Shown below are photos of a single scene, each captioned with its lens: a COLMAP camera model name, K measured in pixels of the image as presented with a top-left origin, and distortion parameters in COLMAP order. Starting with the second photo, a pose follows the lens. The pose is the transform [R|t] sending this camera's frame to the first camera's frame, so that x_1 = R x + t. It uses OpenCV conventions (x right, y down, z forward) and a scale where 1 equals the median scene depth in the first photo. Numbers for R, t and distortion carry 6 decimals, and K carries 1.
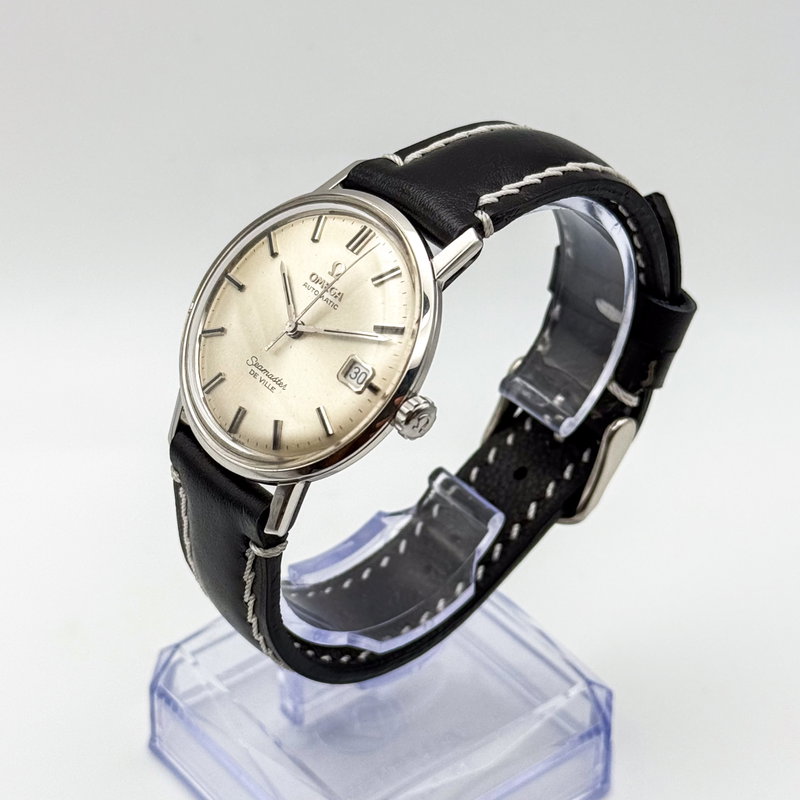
lens RADIAL K [[2209.7, 0, 398.5], [0, 2209.7, 398.6], [0, 0, 1]] dist [0.000330, 0.000000]
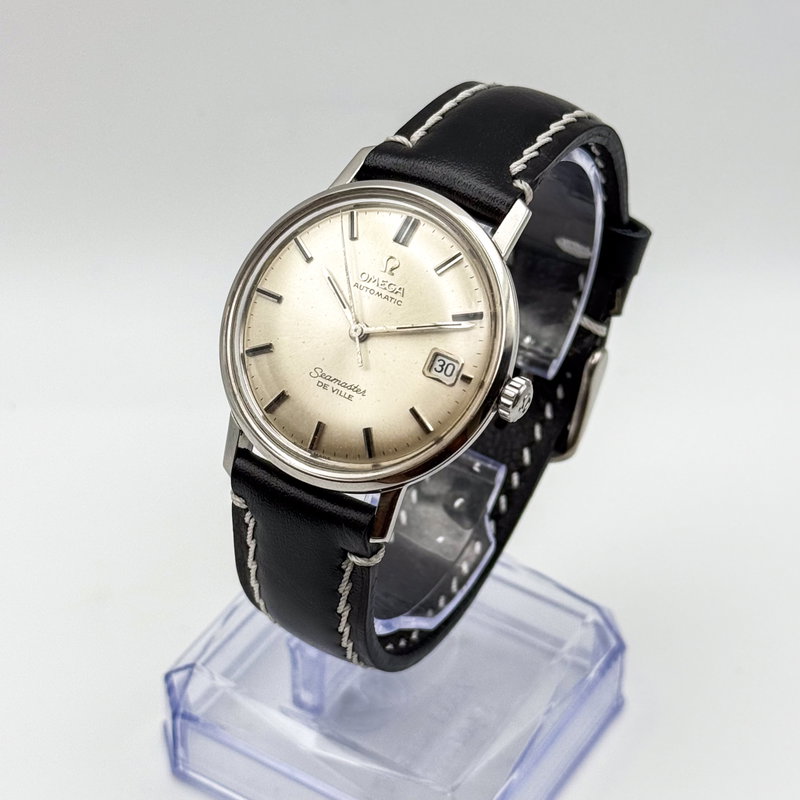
lens RADIAL K [[2209.7, 0, 399.1], [0, 2209.7, 402.8], [0, 0, 1]] dist [0.000330, 0.000000]
pose [[0.944177, -0.198234, 0.263122, -0.283603], [0.180737, 0.979463, 0.089372, -0.082209], [-0.275435, -0.036827, 0.960614, 0.053633]]
